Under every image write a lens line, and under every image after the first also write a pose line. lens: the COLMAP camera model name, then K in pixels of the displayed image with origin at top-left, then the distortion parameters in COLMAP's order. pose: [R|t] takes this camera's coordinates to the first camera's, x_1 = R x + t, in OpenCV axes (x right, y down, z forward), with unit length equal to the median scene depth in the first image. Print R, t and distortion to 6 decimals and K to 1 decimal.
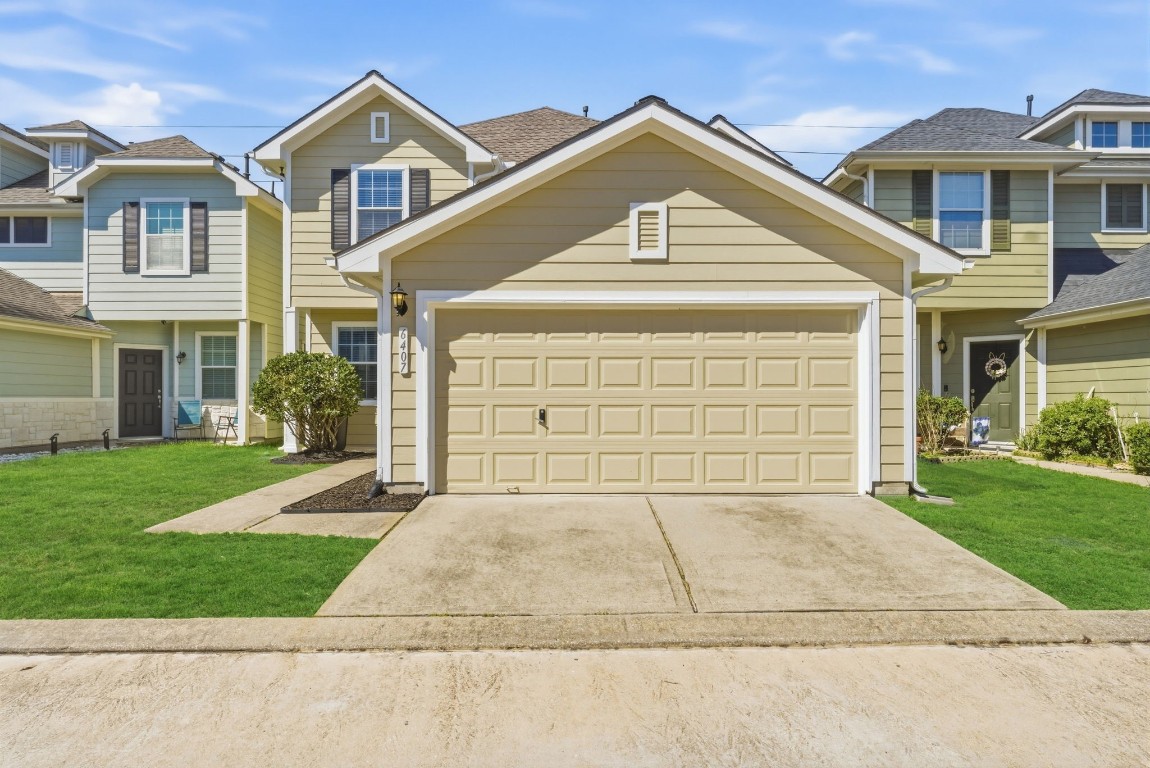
lens RADIAL K [[581.7, 0, 607.9], [0, 581.7, 390.4], [0, 0, 1]] dist [0.001361, 0.000350]
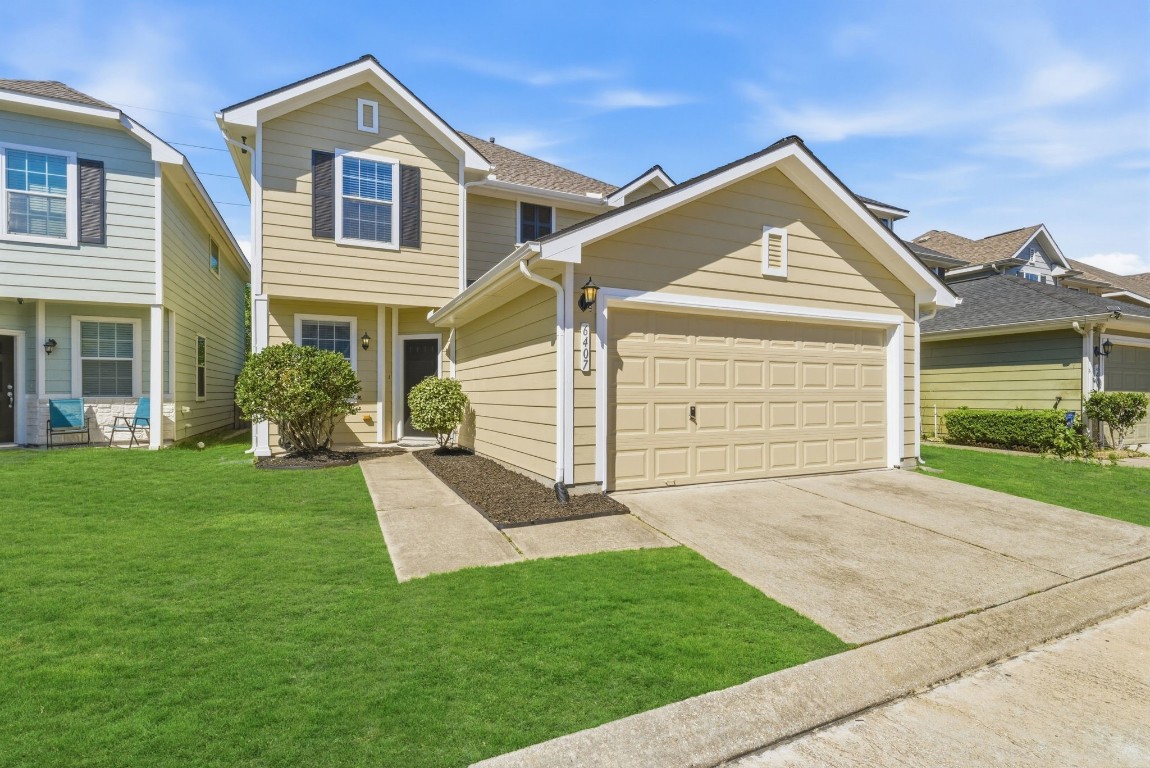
lens RADIAL K [[464.4, 0, 582.6], [0, 464.4, 392.0], [0, 0, 1]] dist [-0.001183, 0.000052]
pose [[0.932608, 0.001959, 0.360885, -0.480757], [-0.004708, 0.999966, 0.006739, 0.000695], [-0.360860, -0.007984, 0.932586, 0.210849]]
